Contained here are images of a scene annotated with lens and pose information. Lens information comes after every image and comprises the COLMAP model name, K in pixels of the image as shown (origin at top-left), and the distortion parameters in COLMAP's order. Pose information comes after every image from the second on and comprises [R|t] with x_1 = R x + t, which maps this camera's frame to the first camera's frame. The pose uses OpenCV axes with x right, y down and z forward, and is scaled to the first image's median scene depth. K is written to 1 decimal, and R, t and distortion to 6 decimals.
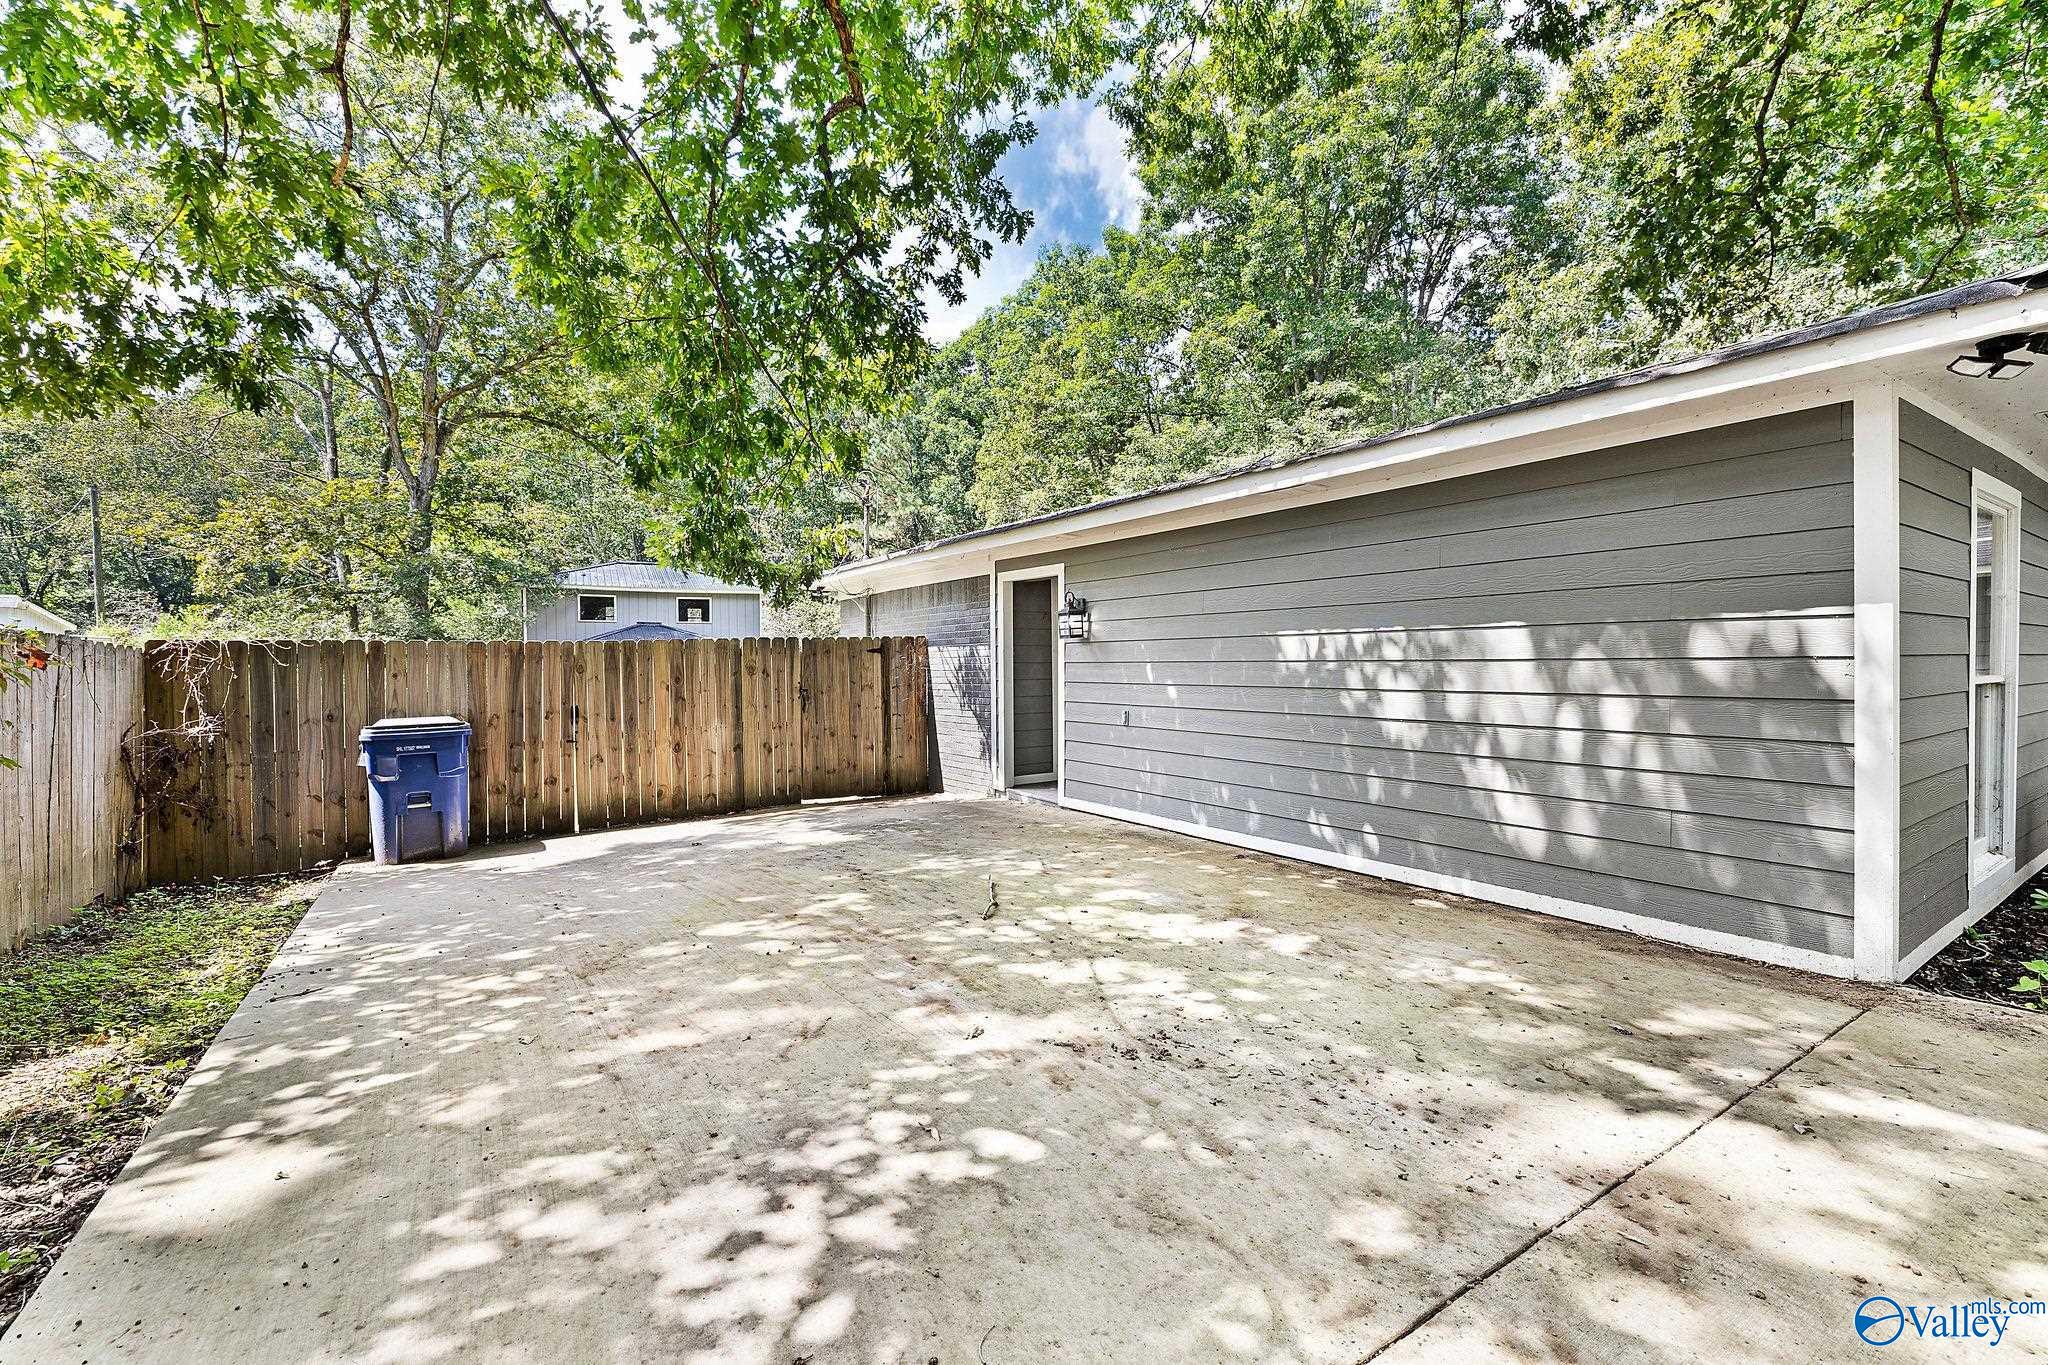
lens RADIAL K [[869.4, 0, 1028.9], [0, 869.4, 676.7], [0, 0, 1]] dist [0.002473, 0.000382]
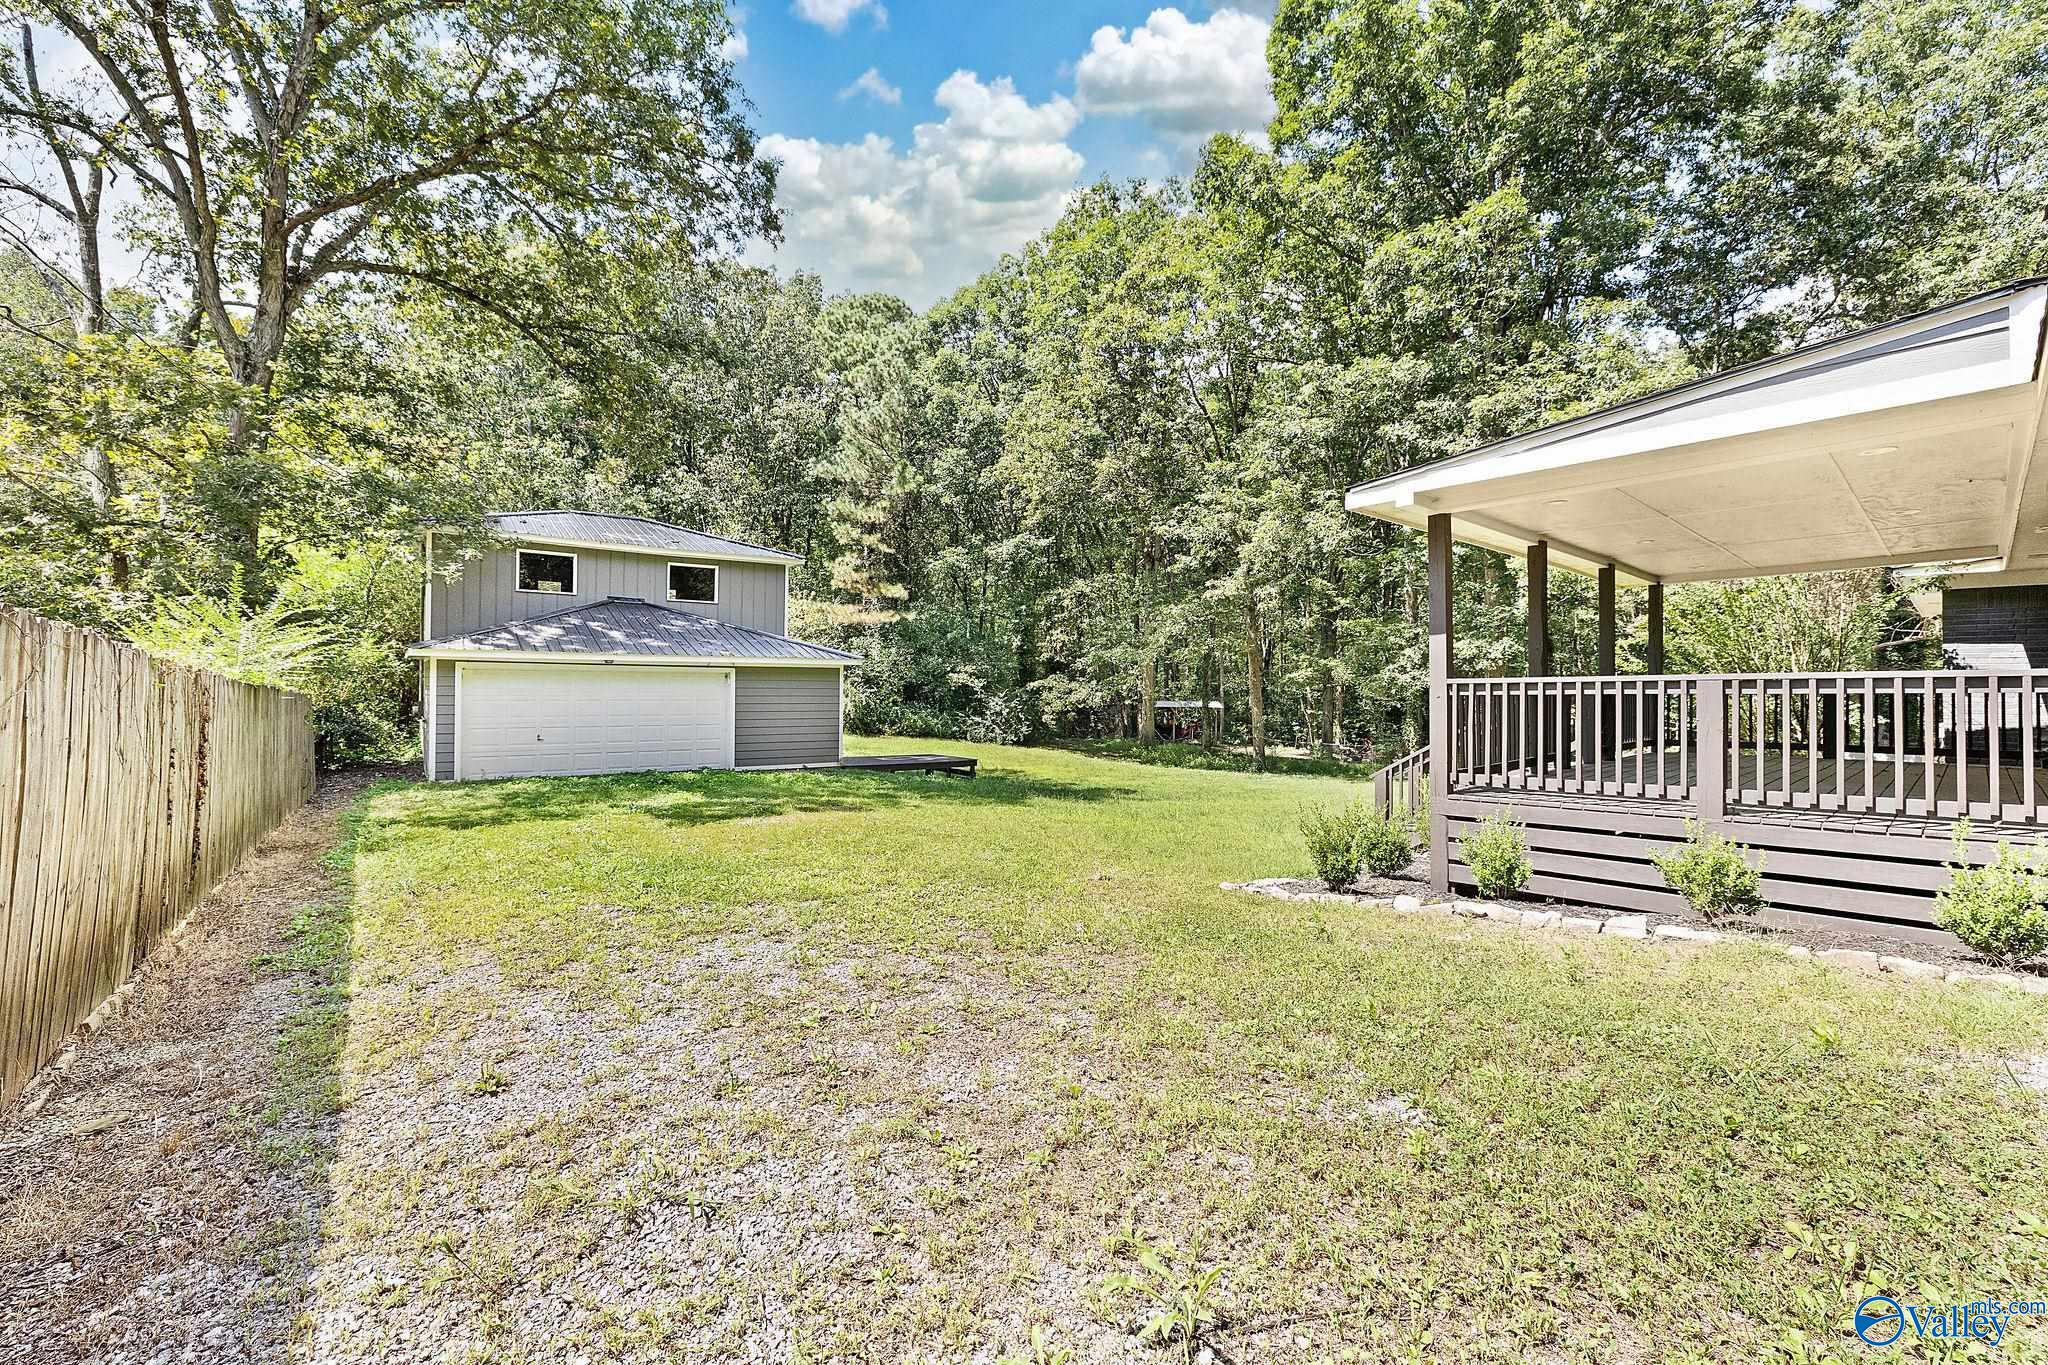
lens RADIAL K [[870.0, 0, 1019.6], [0, 870.0, 663.8], [0, 0, 1]] dist [0.001529, 0.000219]
pose [[0.991836, 0.010816, 0.127063, -0.259925], [-0.004870, 0.998882, -0.047013, 0.018831], [-0.127429, 0.046011, 0.990780, 0.364441]]
